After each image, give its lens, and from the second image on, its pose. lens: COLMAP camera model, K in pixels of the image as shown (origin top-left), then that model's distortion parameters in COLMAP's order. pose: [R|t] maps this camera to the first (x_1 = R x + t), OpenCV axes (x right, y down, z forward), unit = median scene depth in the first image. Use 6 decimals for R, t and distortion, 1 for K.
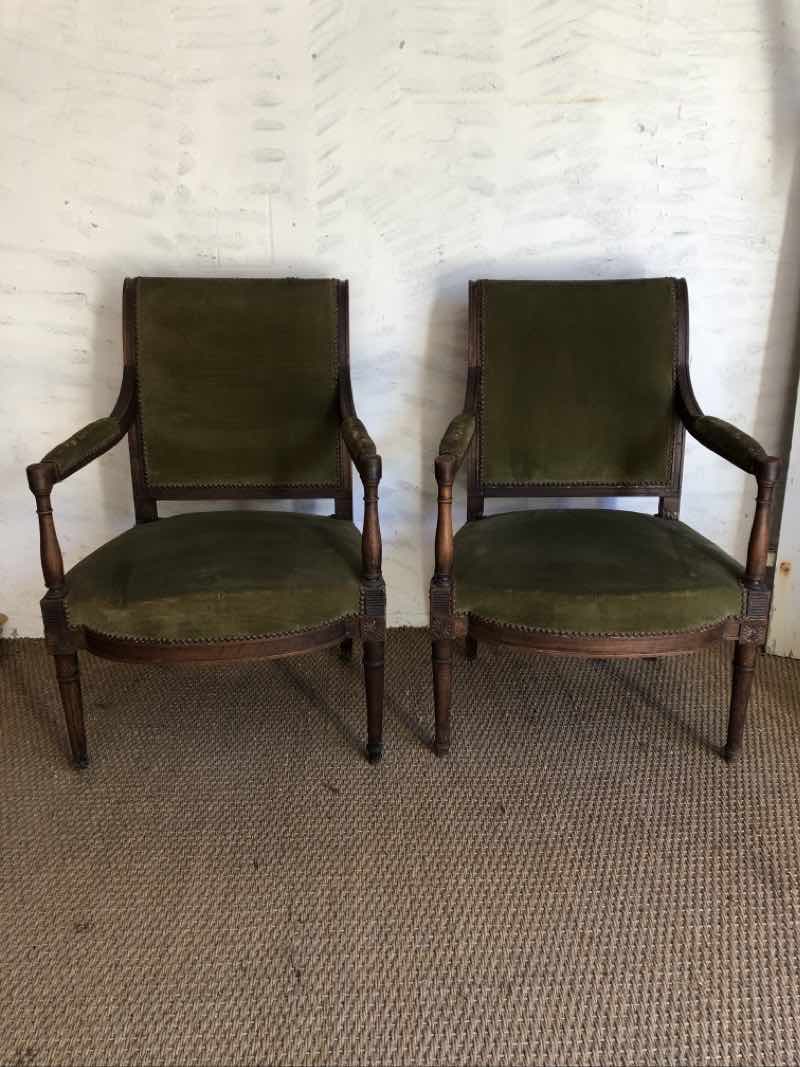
lens RADIAL K [[871.6, 0, 404.1], [0, 871.6, 536.5], [0, 0, 1]] dist [0.026889, -0.012127]
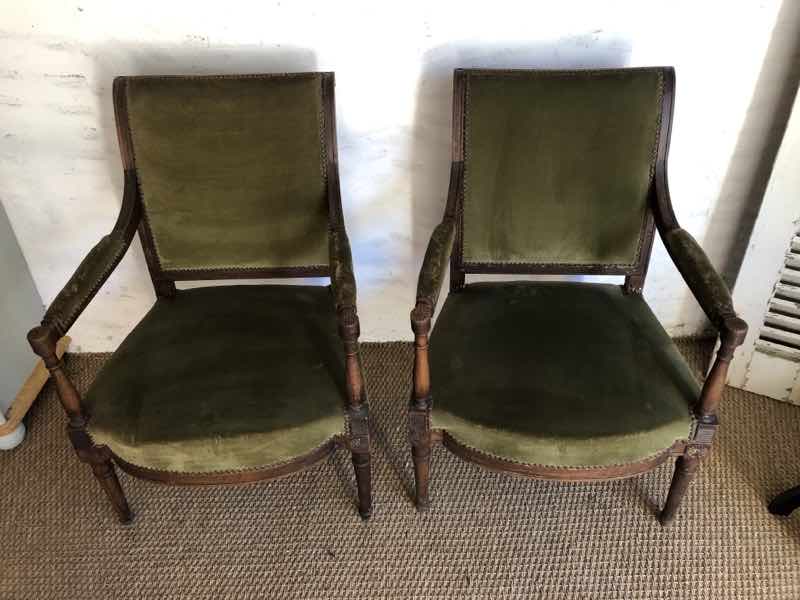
lens RADIAL K [[653.5, 0, 397.7], [0, 653.5, 287.2], [0, 0, 1]] dist [0.026889, -0.012127]
pose [[0.999031, 0.003854, -0.043837, 0.045387], [0.009978, 0.950371, 0.310959, -0.304671], [0.042860, -0.311095, 0.949412, 0.217704]]
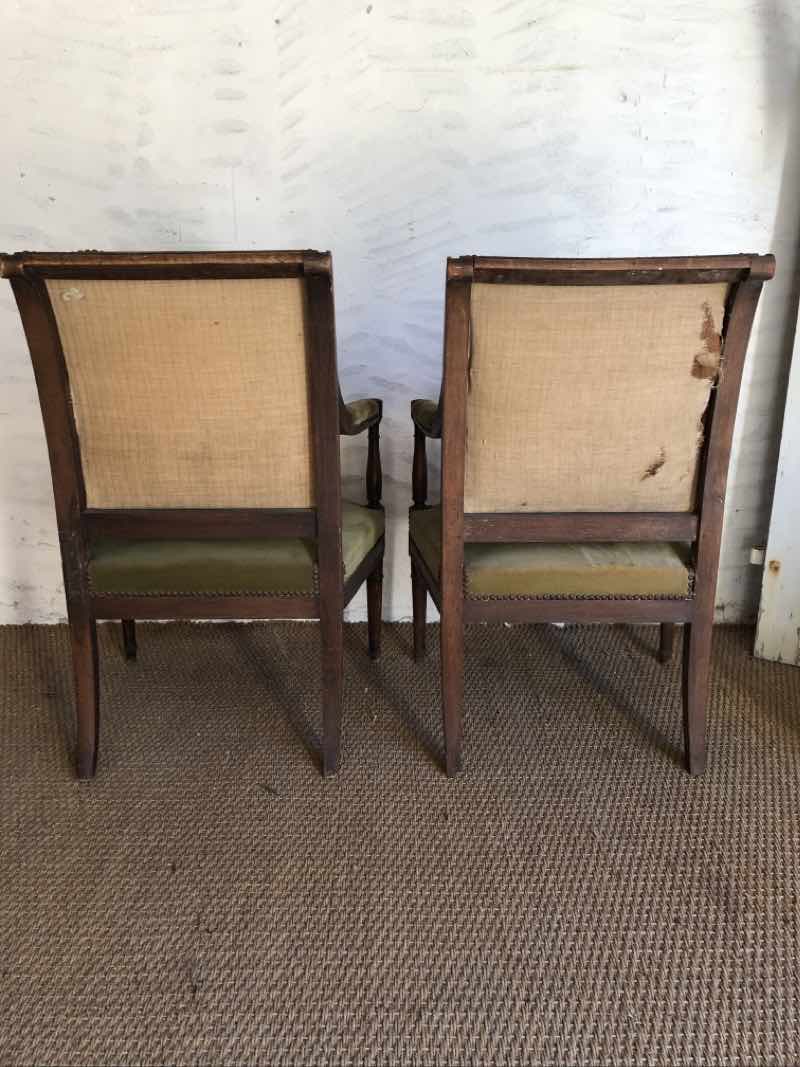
lens RADIAL K [[871.6, 0, 403.2], [0, 871.6, 532.7], [0, 0, 1]] dist [0.026889, -0.012127]
pose [[0.999111, 0.016288, -0.038886, 0.083538], [-0.016434, 0.999859, -0.003427, 0.010755], [0.038825, 0.004063, 0.999238, 0.052277]]
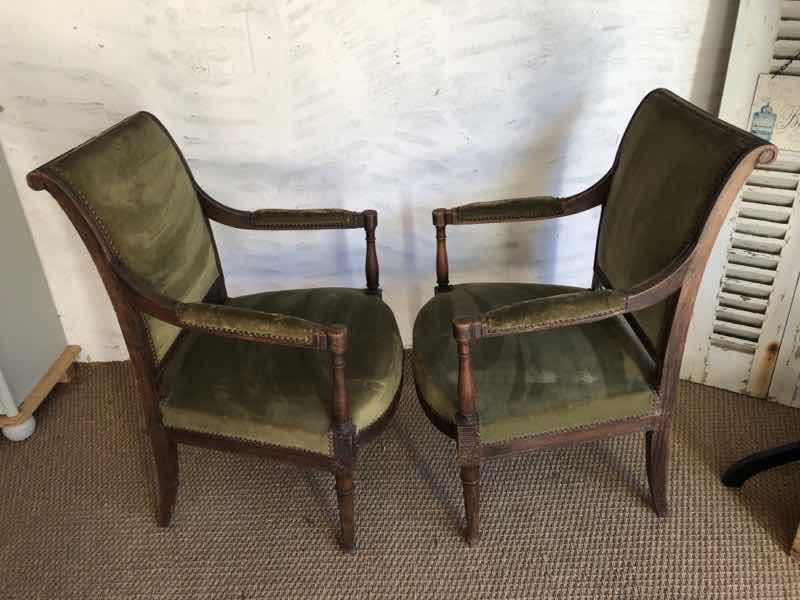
lens RADIAL K [[653.5, 0, 396.2], [0, 653.5, 292.3], [0, 0, 1]] dist [0.026889, -0.012127]
pose [[0.997465, -0.012343, -0.070075, 0.107440], [0.026044, 0.979829, 0.198133, -0.208900], [0.066216, -0.199455, 0.977667, 0.099911]]
